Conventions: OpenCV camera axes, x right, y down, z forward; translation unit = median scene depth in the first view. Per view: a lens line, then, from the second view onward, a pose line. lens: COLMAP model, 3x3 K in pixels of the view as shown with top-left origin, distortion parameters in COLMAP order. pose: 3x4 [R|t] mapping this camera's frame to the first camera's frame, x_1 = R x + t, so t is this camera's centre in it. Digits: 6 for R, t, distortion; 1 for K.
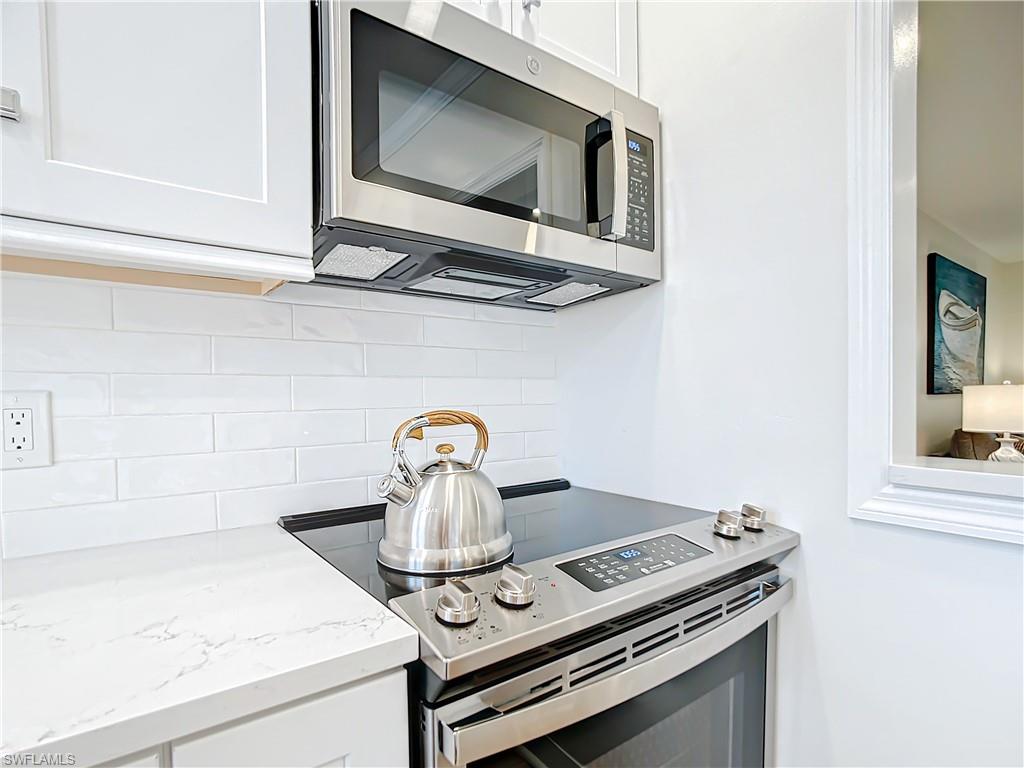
lens RADIAL K [[541.4, 0, 494.5], [0, 541.4, 401.7], [0, 0, 1]] dist [-0.015061, 0.005509]
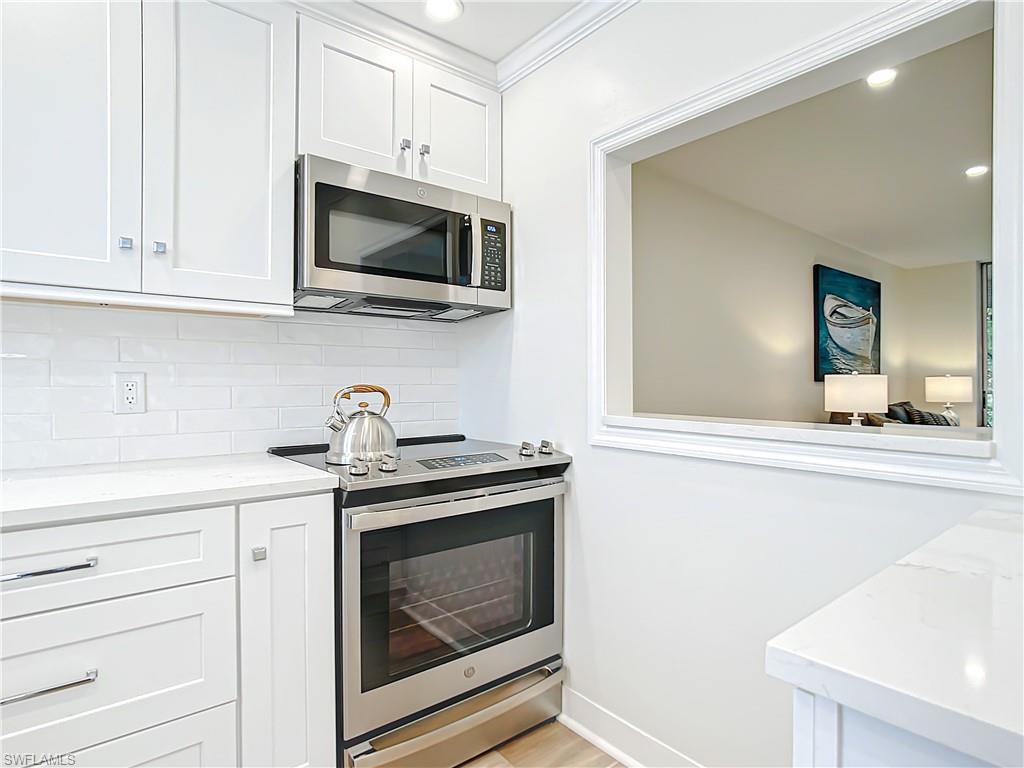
lens RADIAL K [[541.4, 0, 507.8], [0, 541.4, 383.7], [0, 0, 1]] dist [-0.015061, 0.005509]
pose [[0.998386, 0.009810, 0.055944, 0.225578], [-0.009587, 0.999945, -0.004248, 0.011640], [-0.055983, 0.003705, 0.998425, -0.682552]]
